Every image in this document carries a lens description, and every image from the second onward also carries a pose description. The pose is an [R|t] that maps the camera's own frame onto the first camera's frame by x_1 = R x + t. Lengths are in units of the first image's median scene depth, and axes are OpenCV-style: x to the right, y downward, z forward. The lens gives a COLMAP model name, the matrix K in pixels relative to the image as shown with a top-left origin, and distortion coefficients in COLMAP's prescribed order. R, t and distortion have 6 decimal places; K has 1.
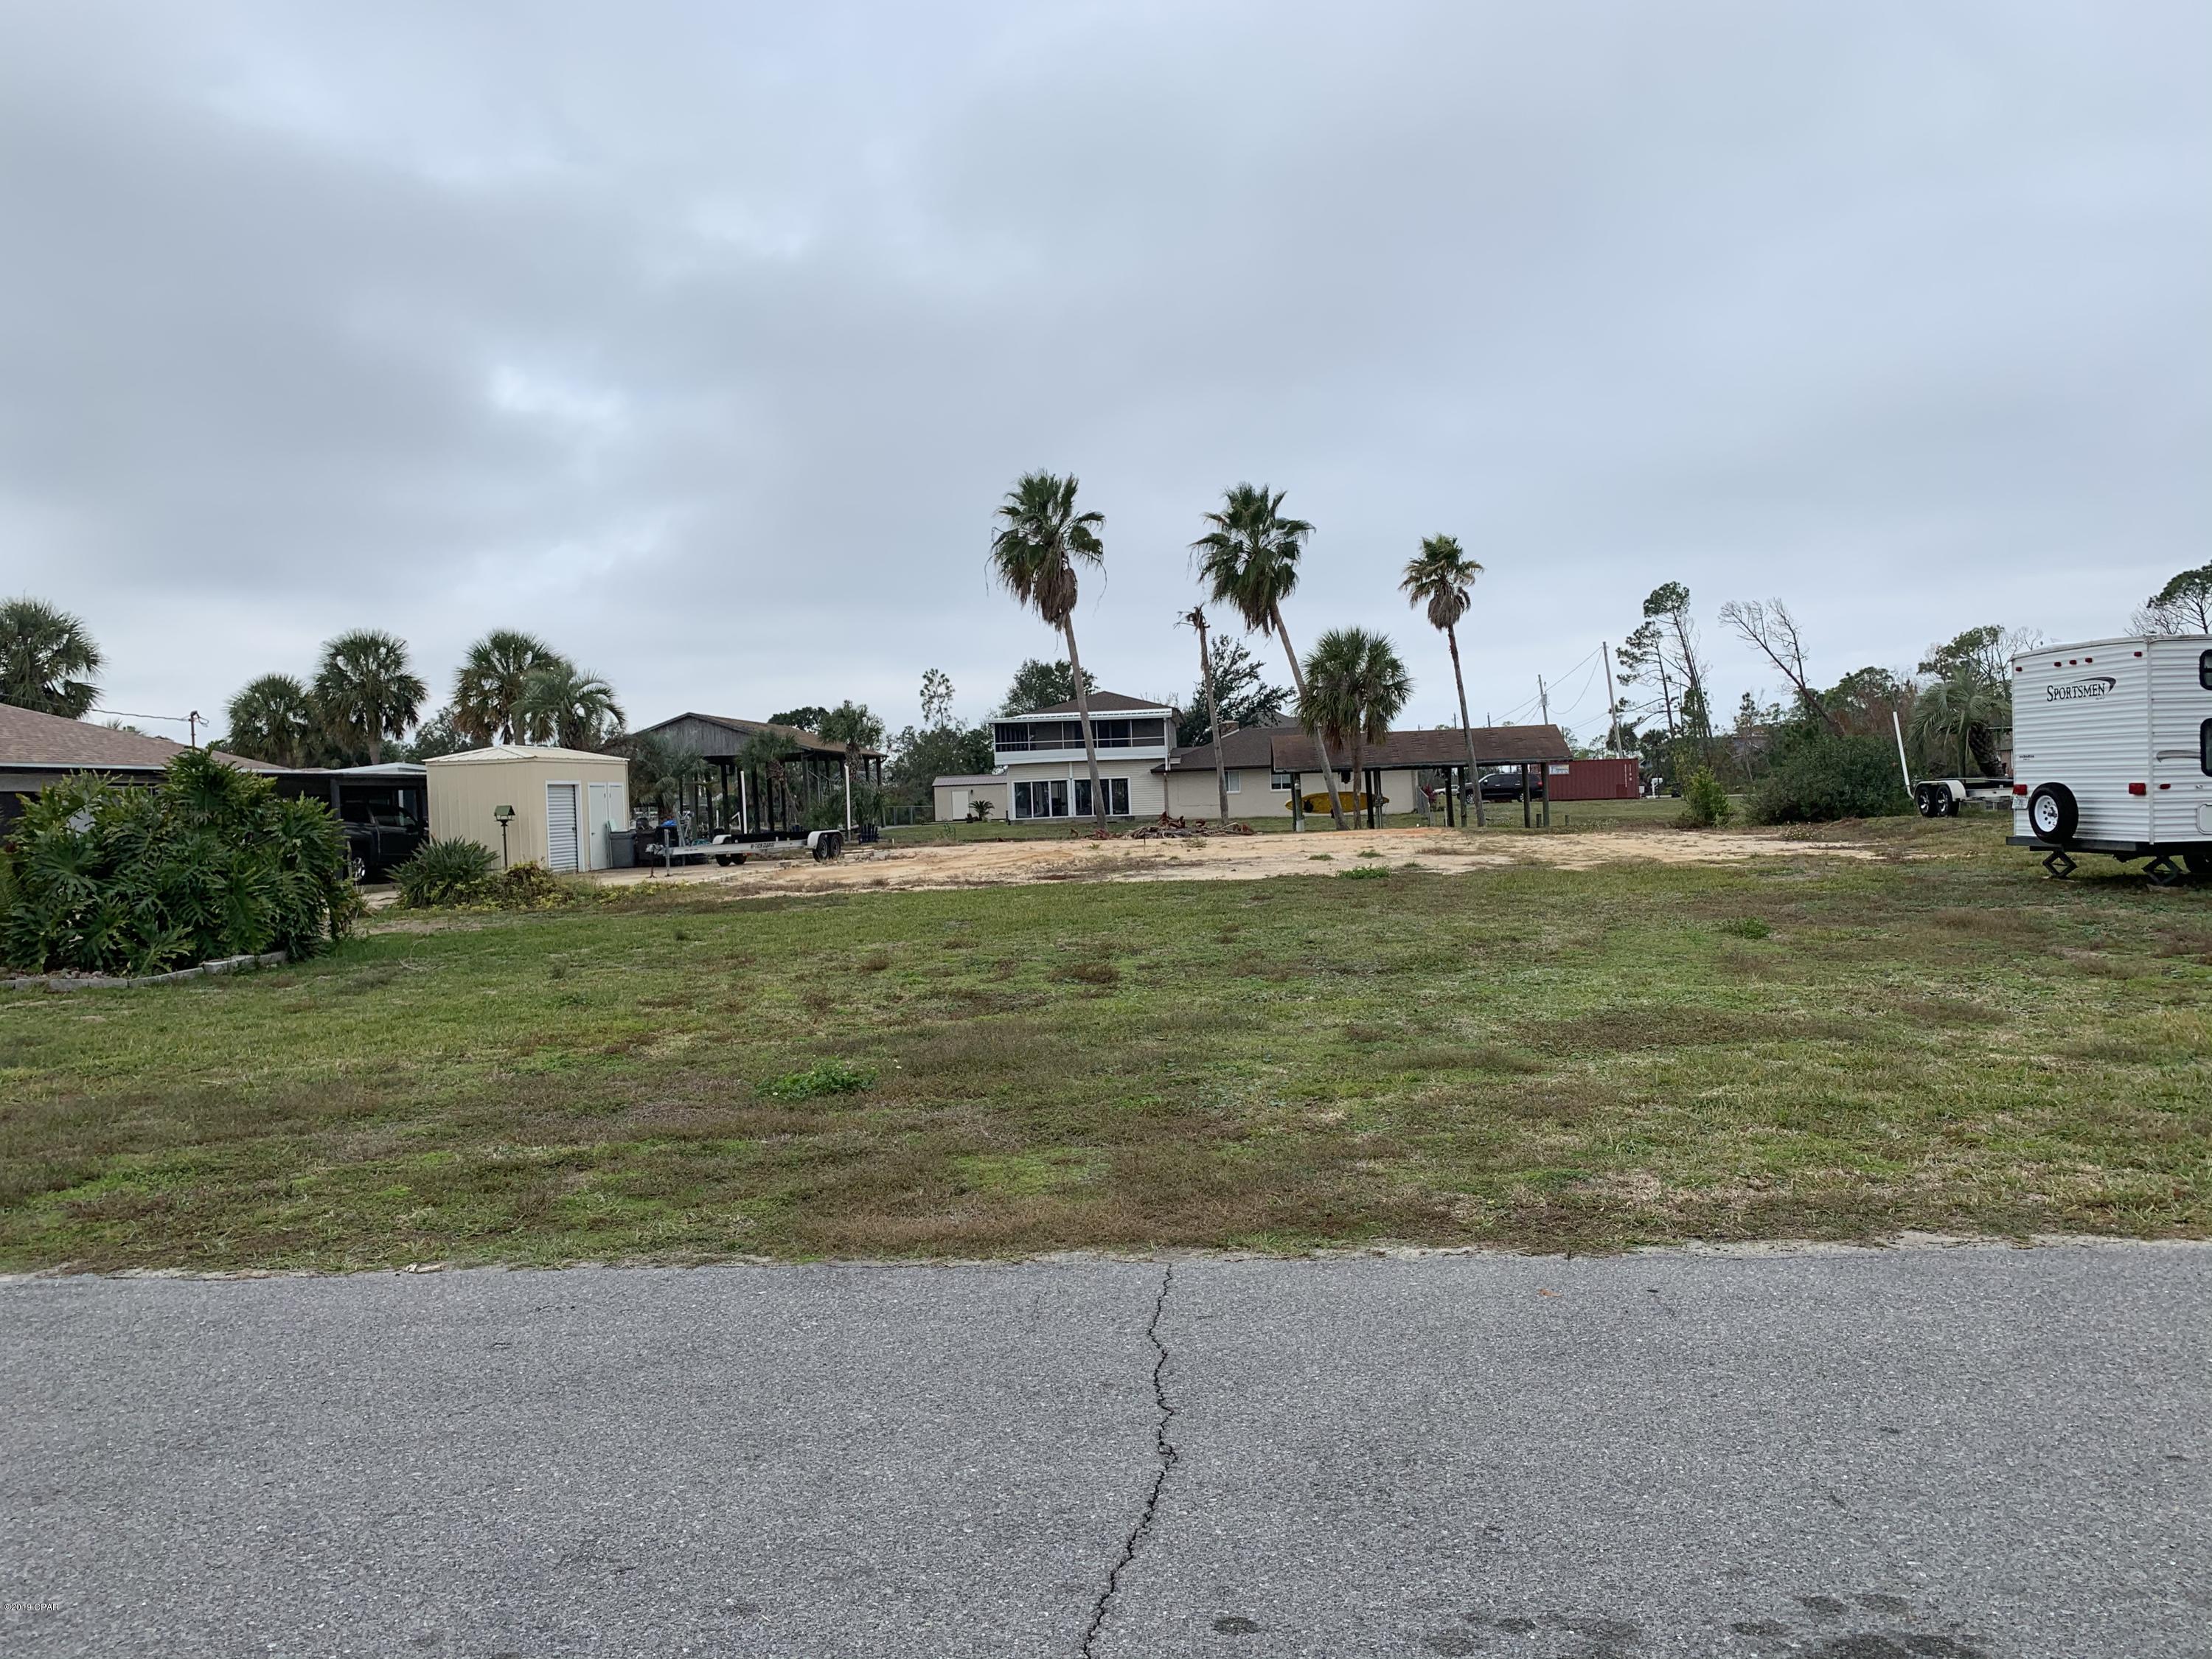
lens RADIAL K [[1680.7, 0, 1102.2], [0, 1680.7, 815.8], [0, 0, 1]] dist [0.041257, -0.014081]
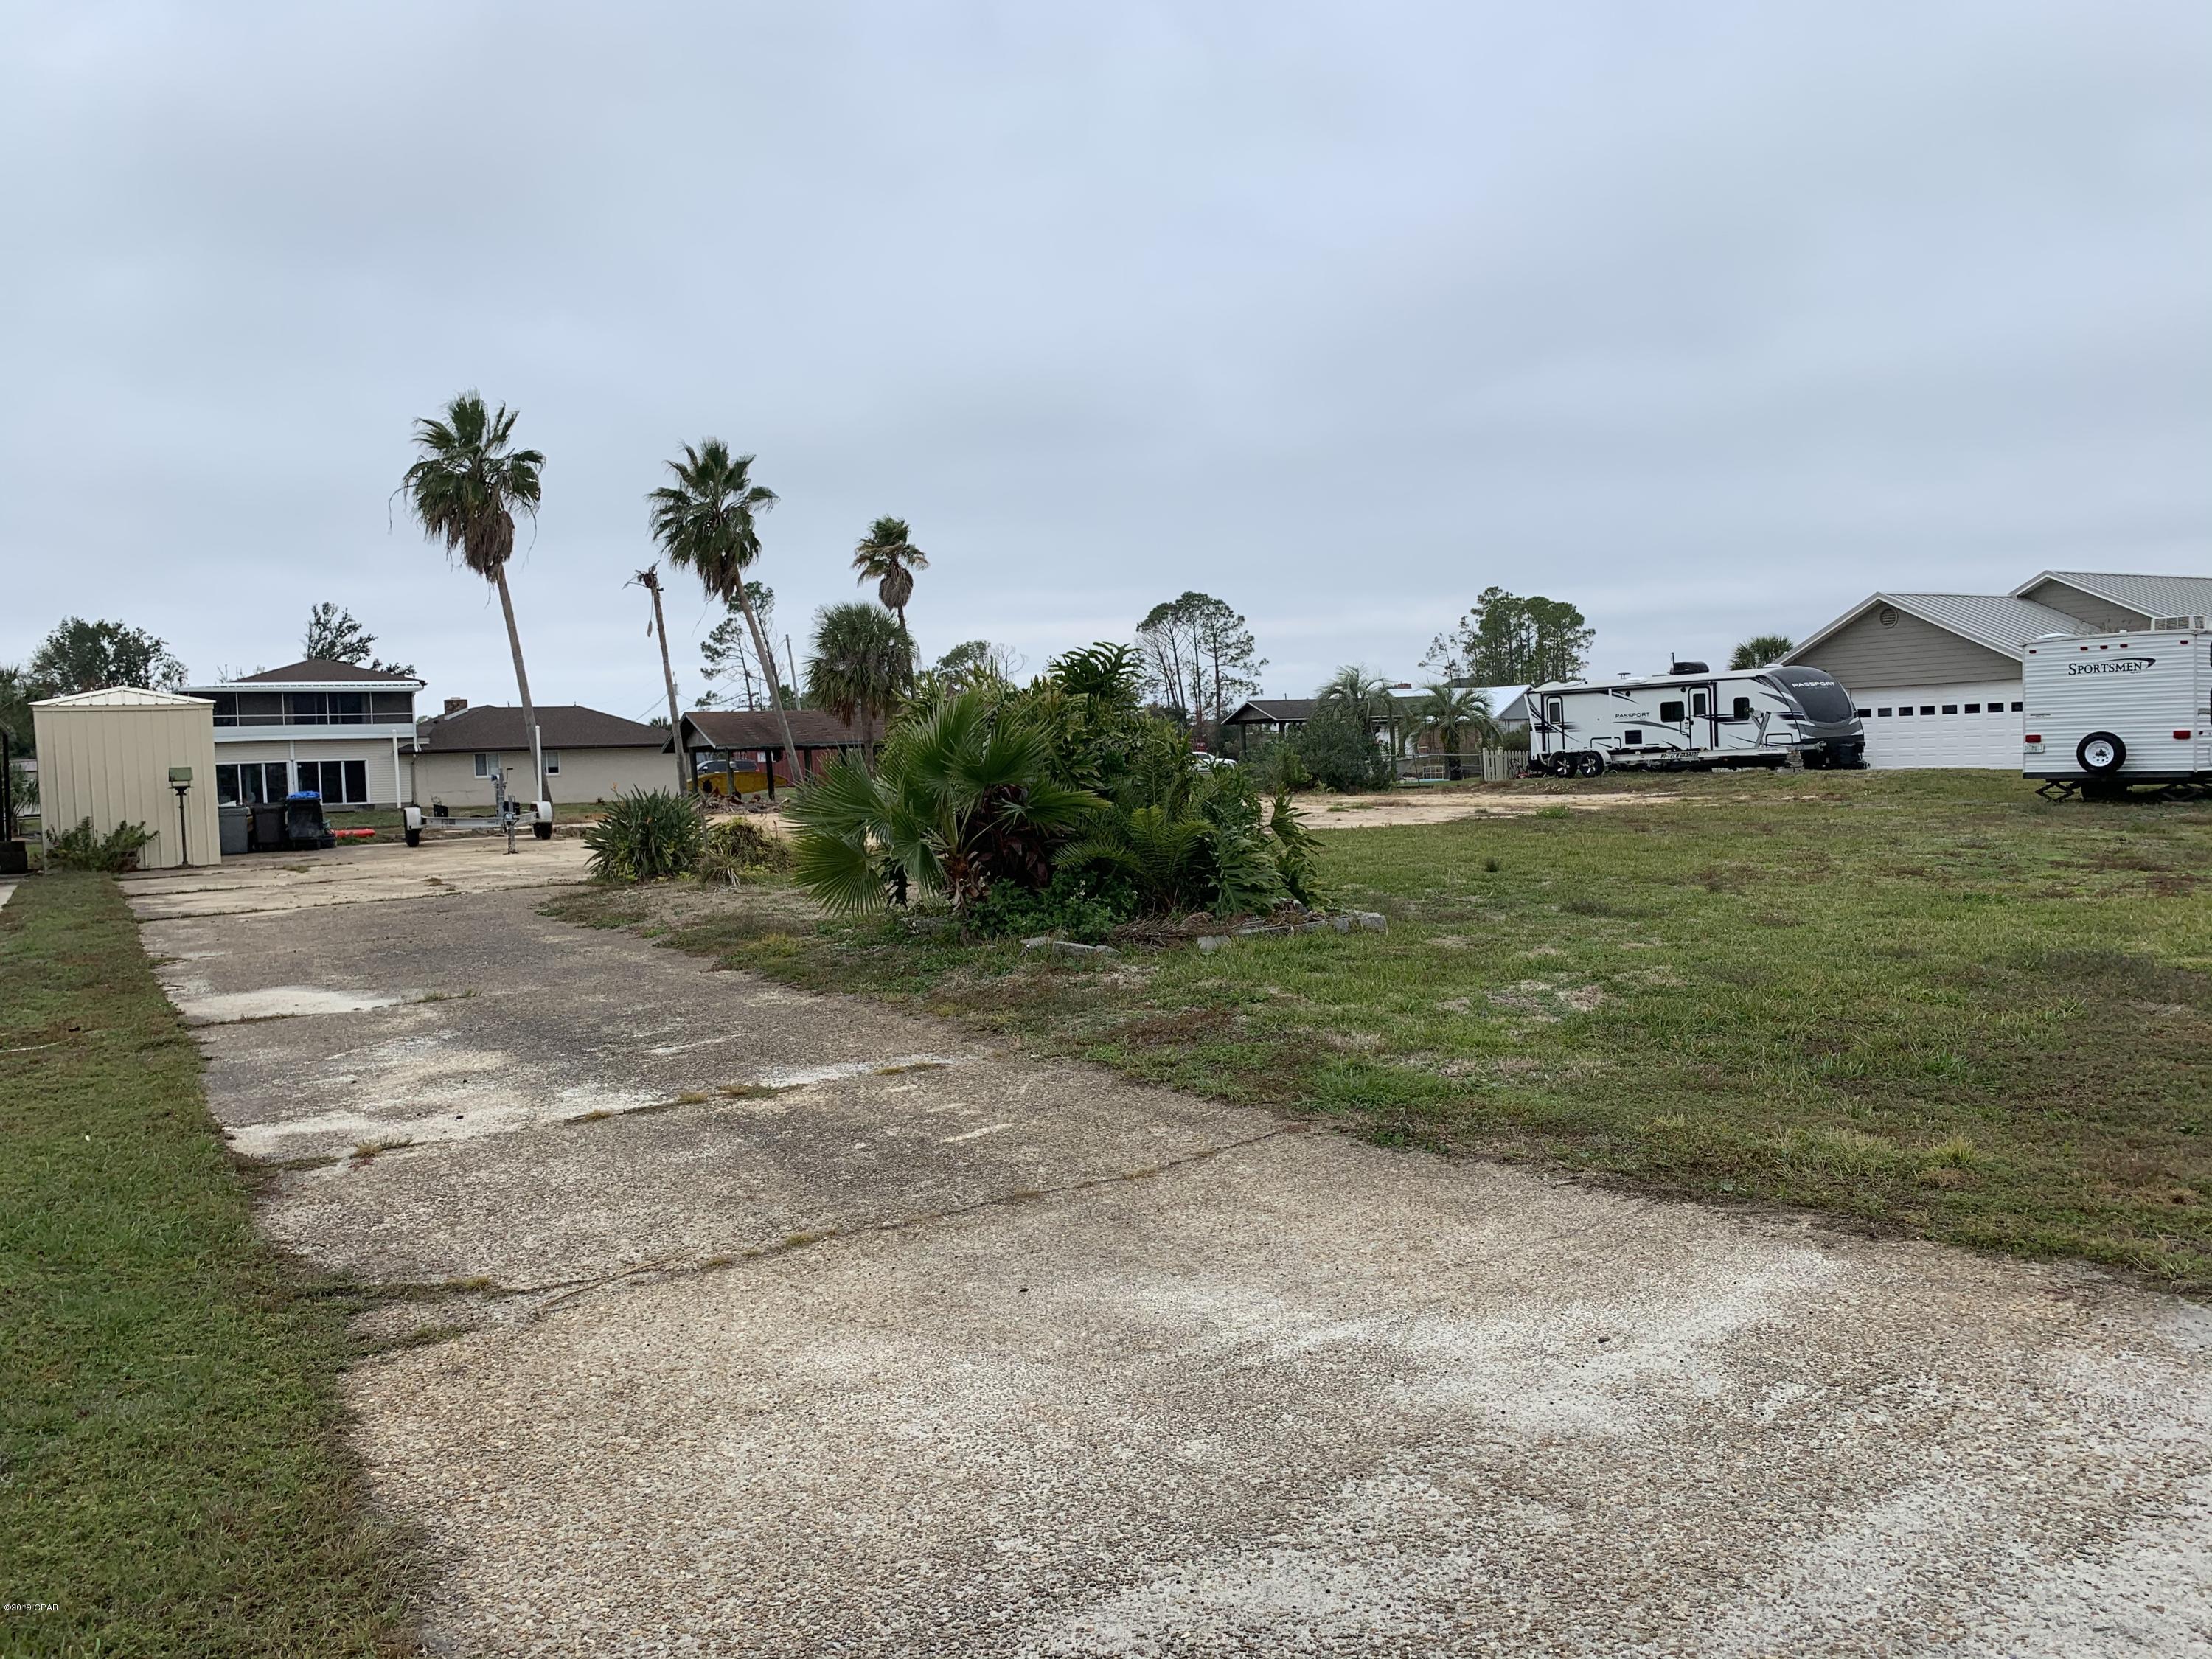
lens RADIAL K [[1680.7, 0, 1113.9], [0, 1680.7, 836.1], [0, 0, 1]] dist [0.041257, -0.014081]
pose [[0.807090, -0.019930, 0.590092, -0.284467], [0.012418, 0.999782, 0.016783, 0.010088], [-0.590298, -0.006218, 0.807161, 0.103215]]
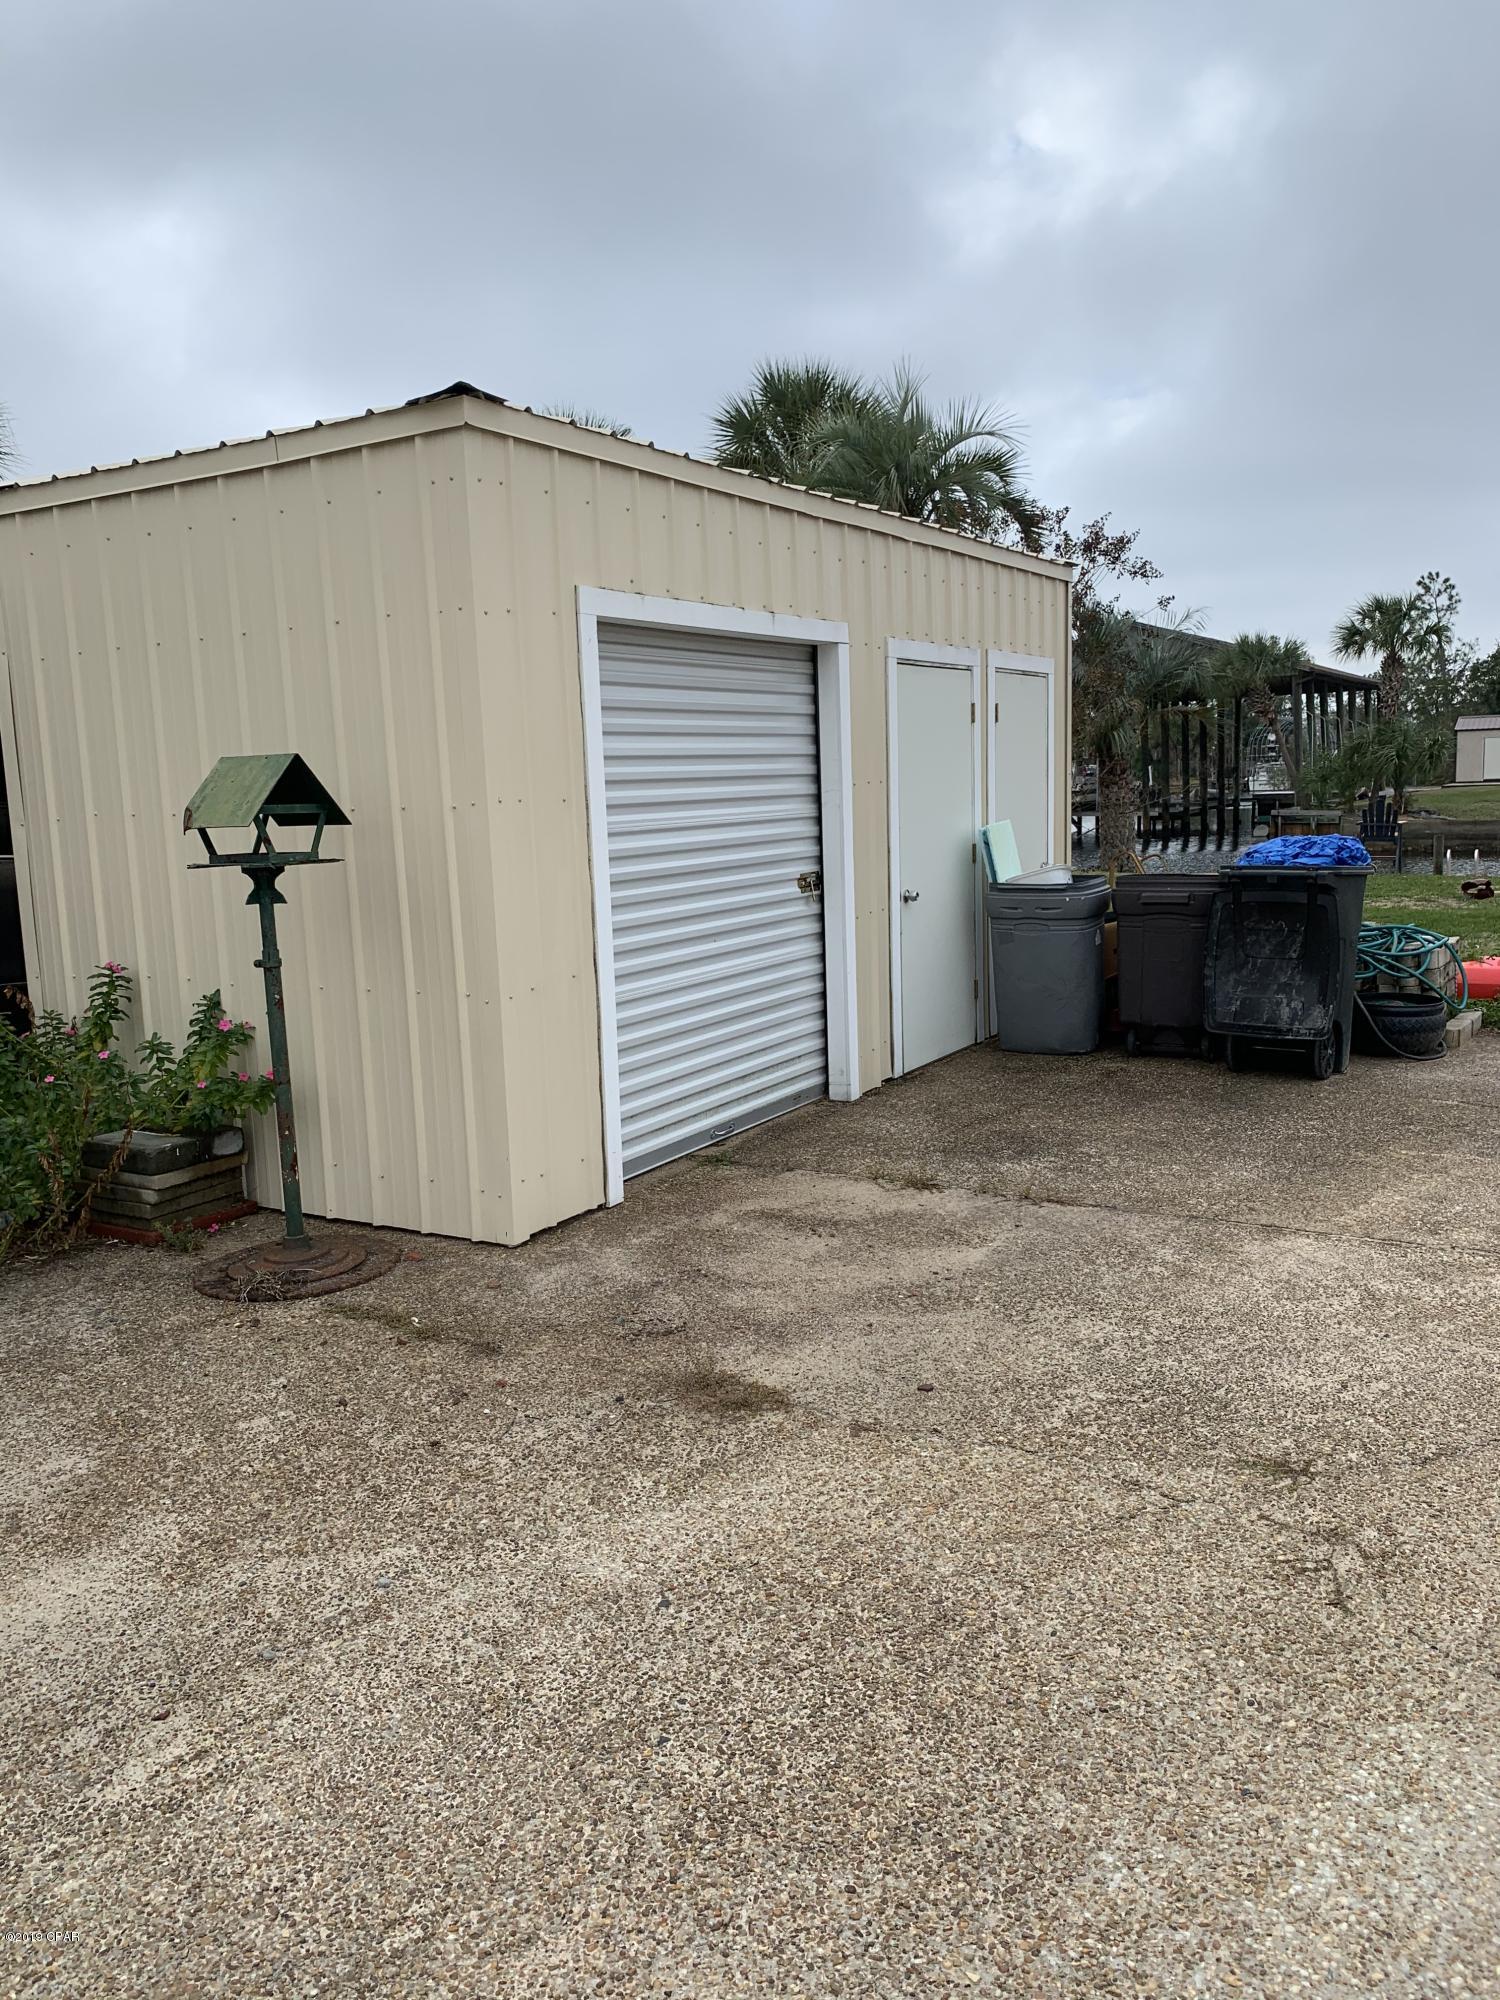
lens RADIAL K [[1519.6, 0, 753.1], [0, 1519.6, 999.7], [0, 0, 1]] dist [0.041257, -0.014081]
pose [[0.903001, 0.076766, -0.422725, -0.161205], [-0.012015, 0.988035, 0.153760, -0.003453], [0.429471, -0.133766, 0.893119, 0.554676]]
